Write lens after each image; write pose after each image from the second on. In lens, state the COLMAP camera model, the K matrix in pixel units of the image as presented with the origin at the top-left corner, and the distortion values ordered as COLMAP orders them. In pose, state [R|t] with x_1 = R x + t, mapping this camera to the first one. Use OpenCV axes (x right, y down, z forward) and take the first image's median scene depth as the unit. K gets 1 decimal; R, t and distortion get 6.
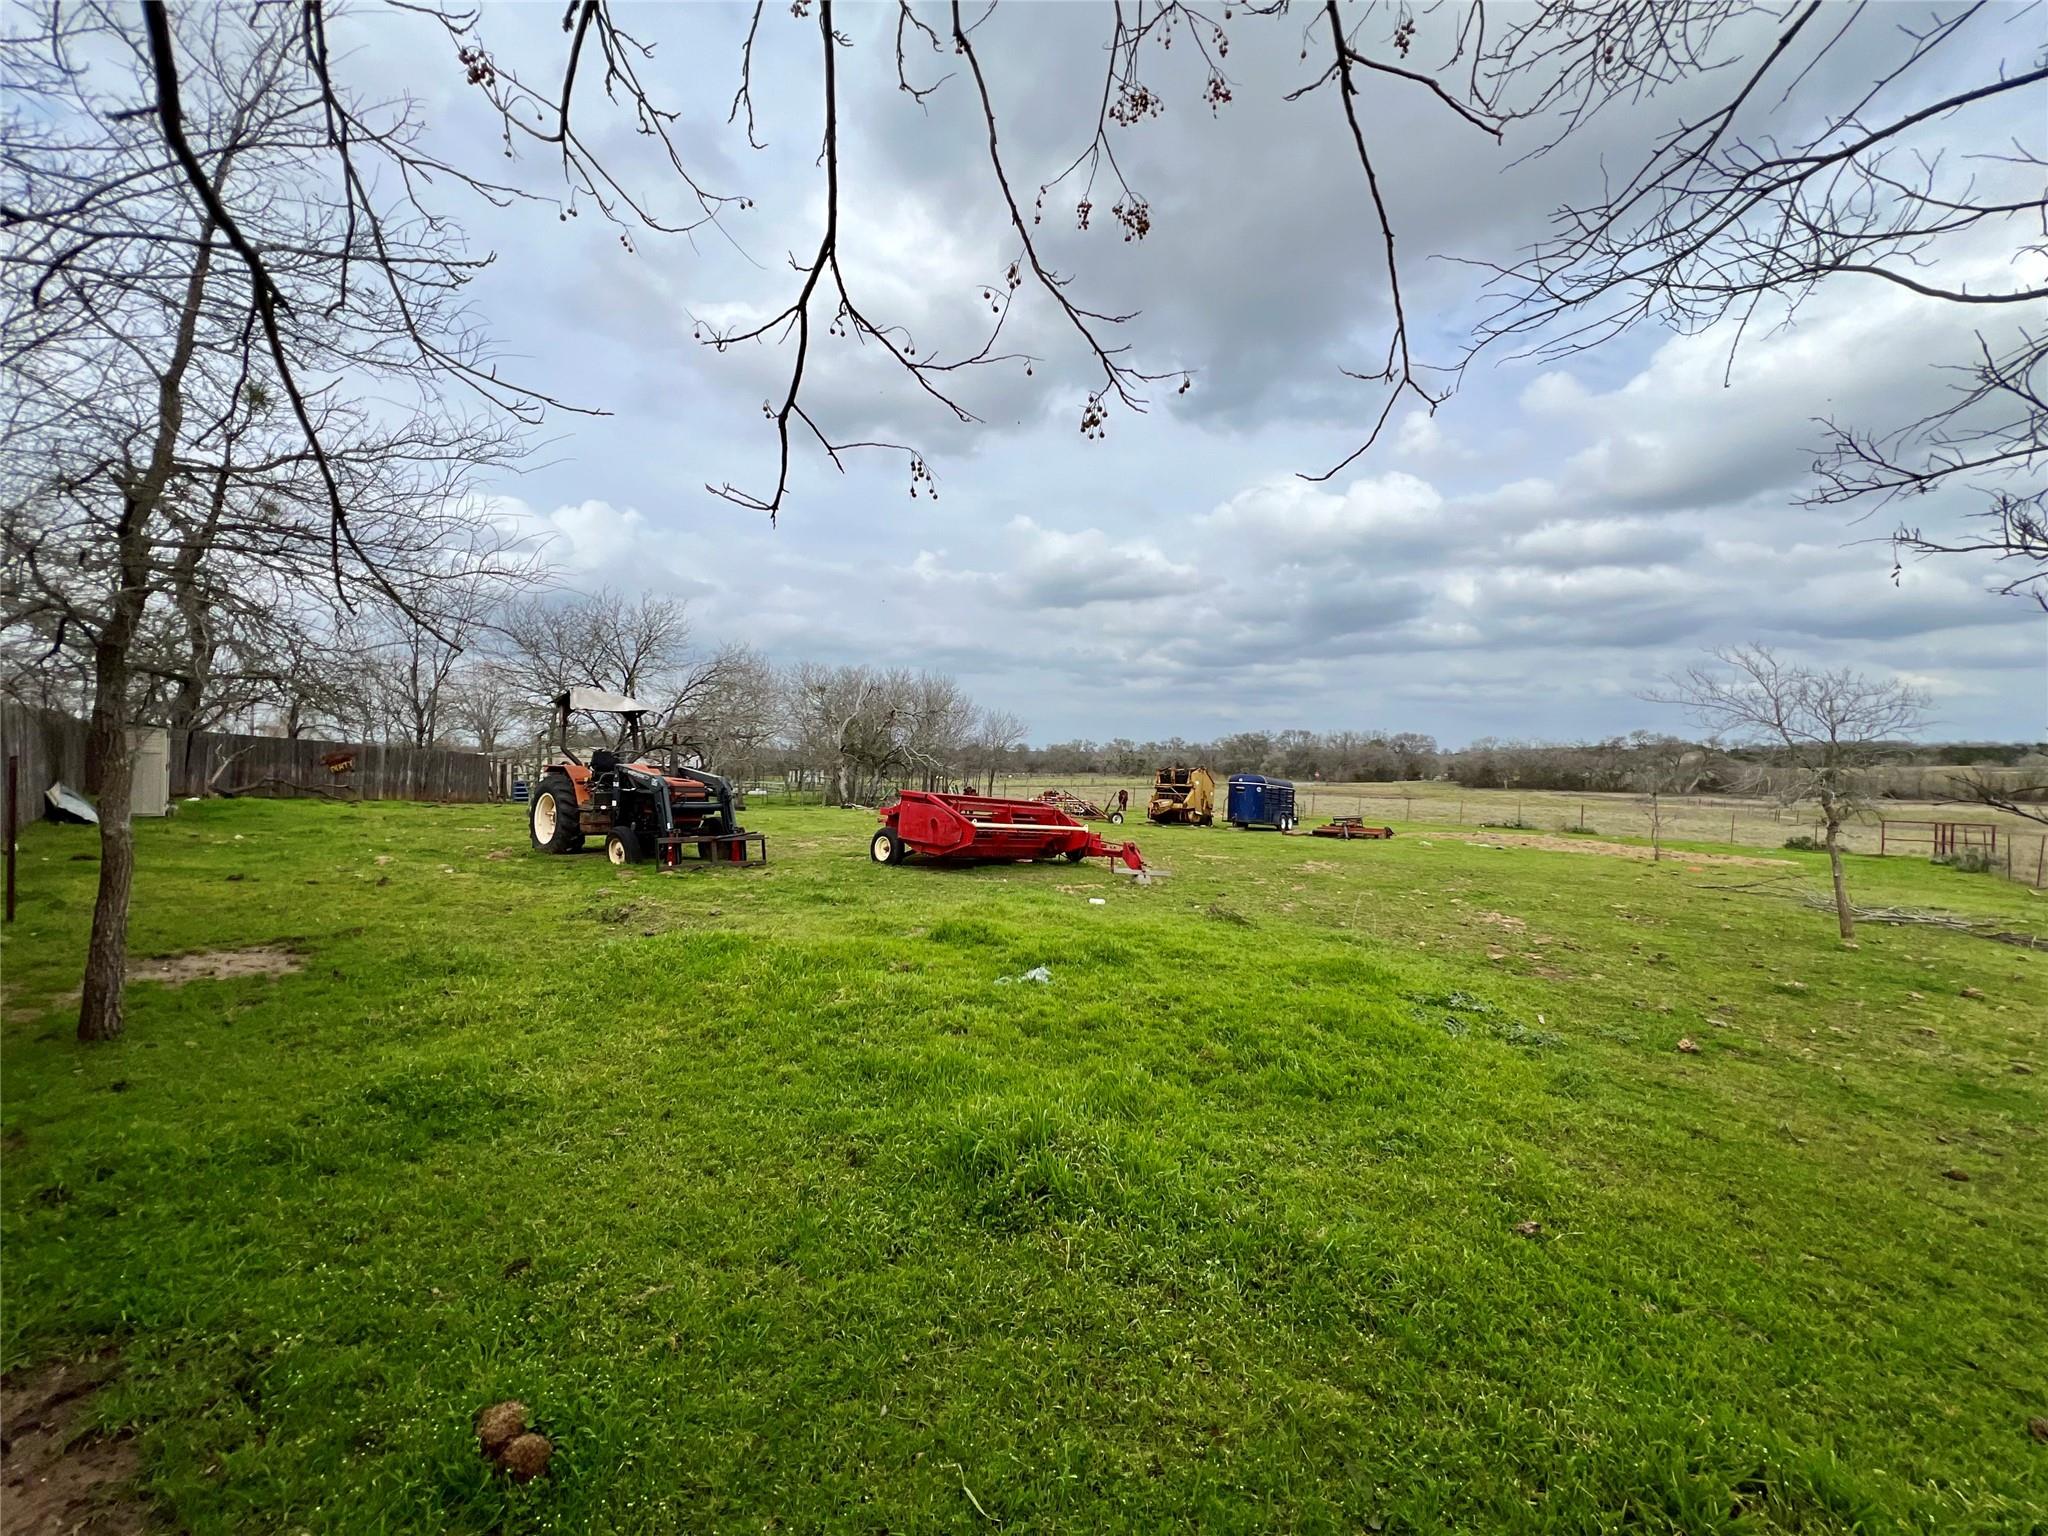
lens RADIAL K [[818.8, 0, 1038.1], [0, 818.8, 769.0], [0, 0, 1]] dist [-0.000309, 0.000756]
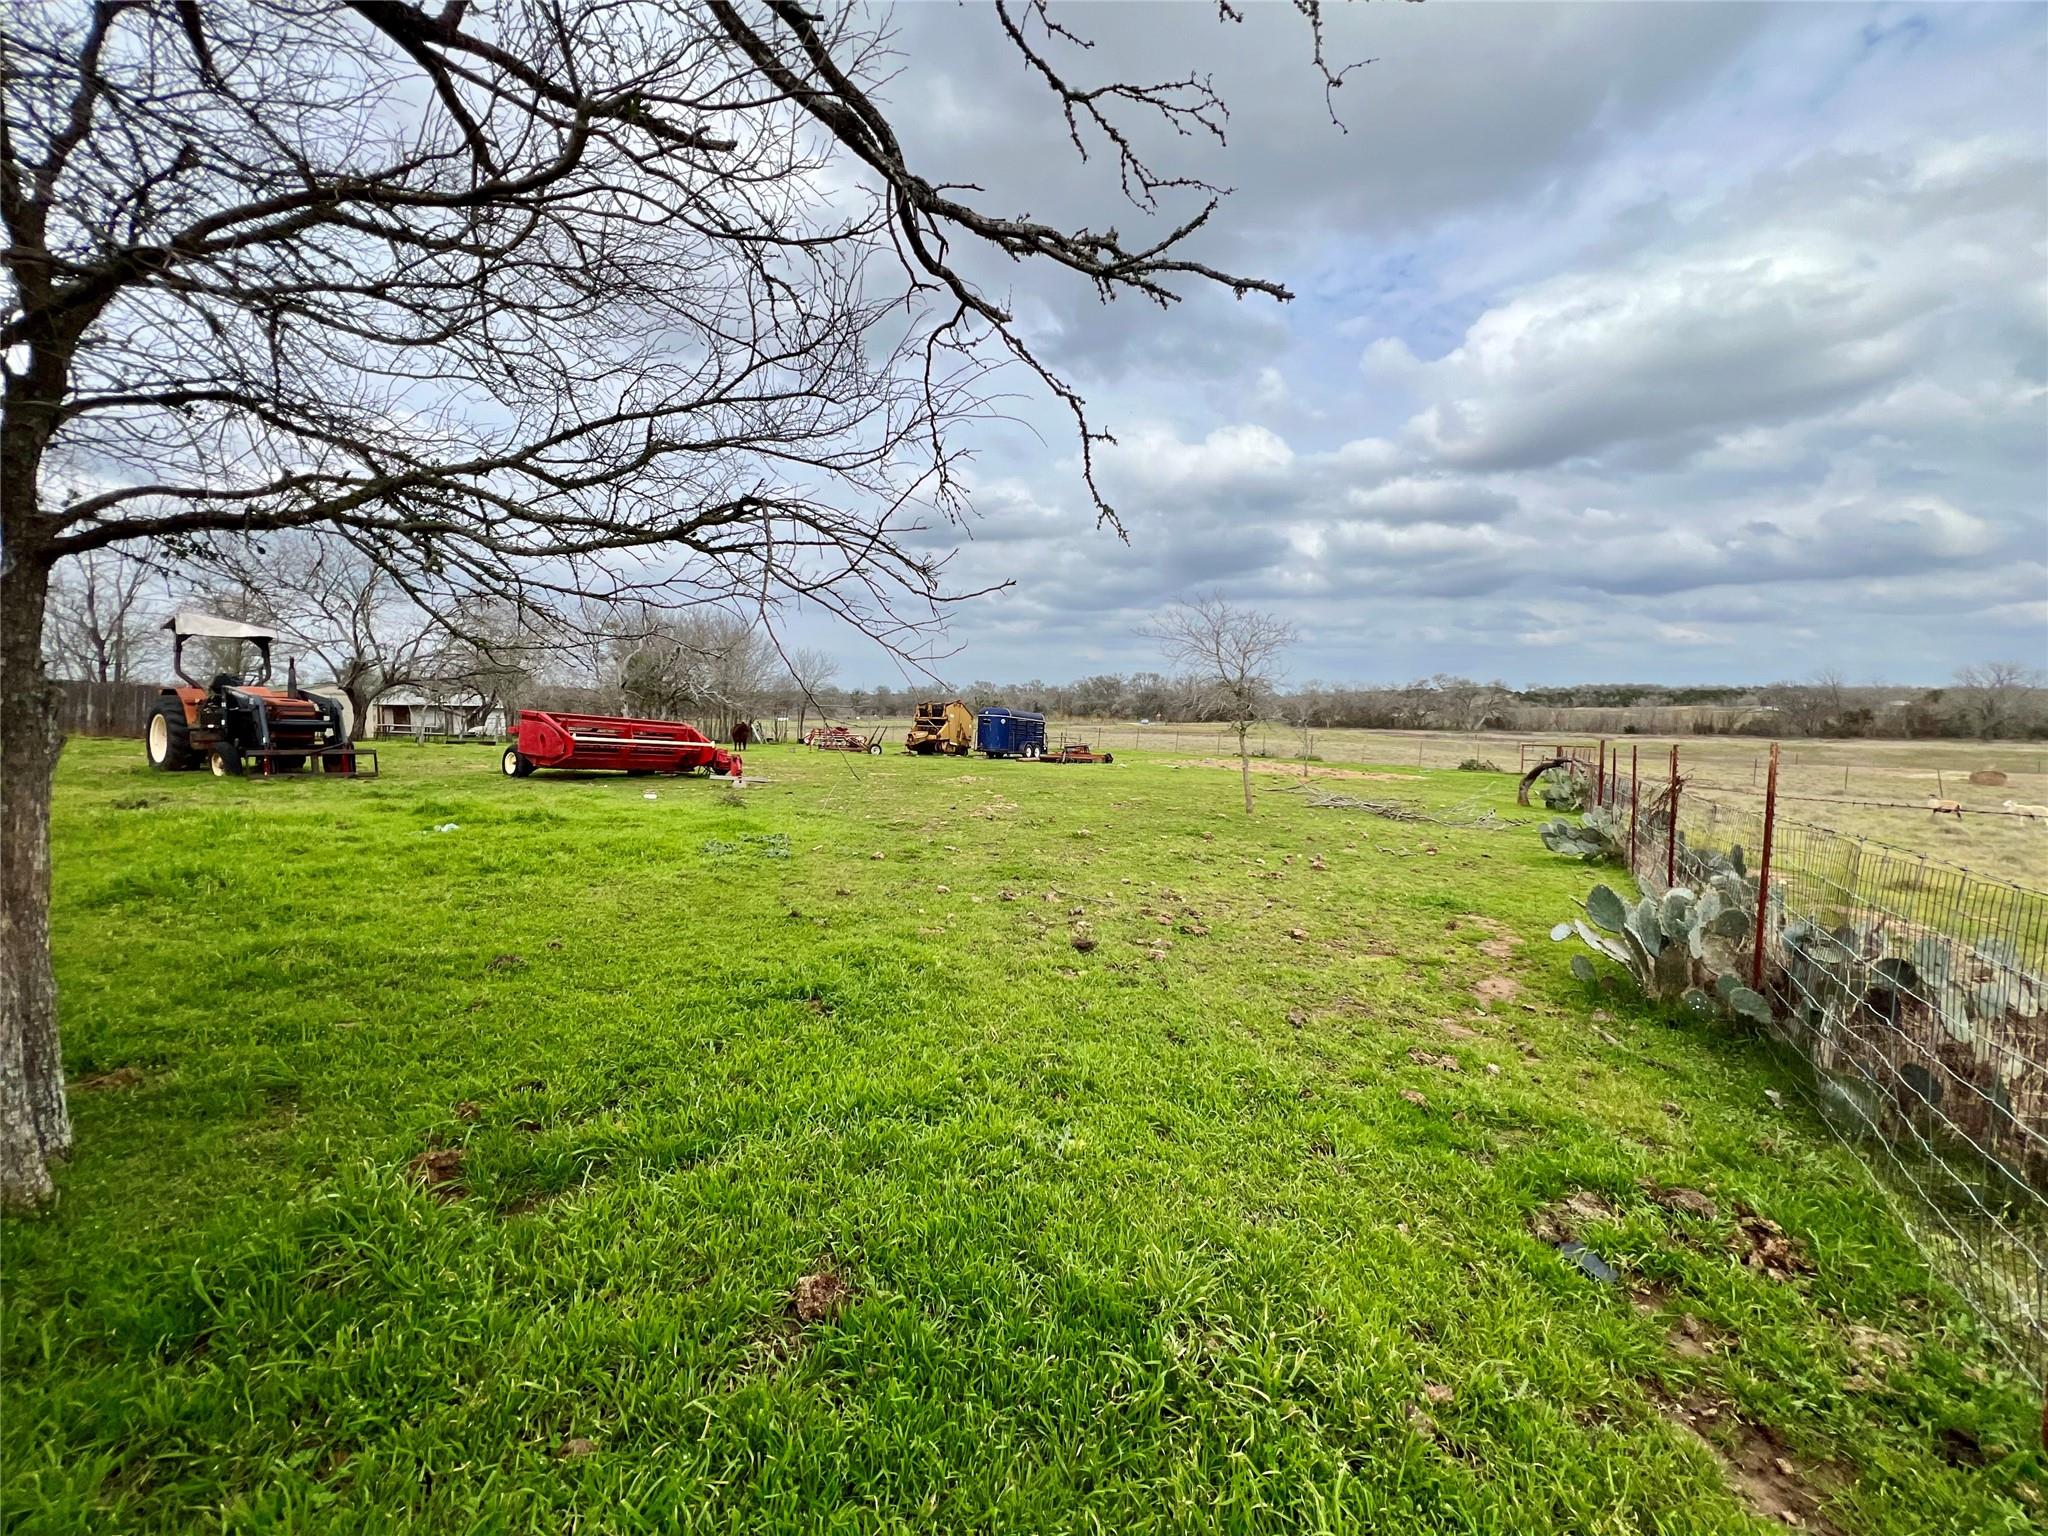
lens RADIAL K [[818.8, 0, 1038.7], [0, 818.8, 748.0], [0, 0, 1]] dist [-0.000309, 0.000756]
pose [[0.987310, -0.010849, 0.158436, 0.129639], [0.003855, 0.999007, 0.044385, 0.010721], [-0.158760, -0.043211, 0.986371, -0.086553]]
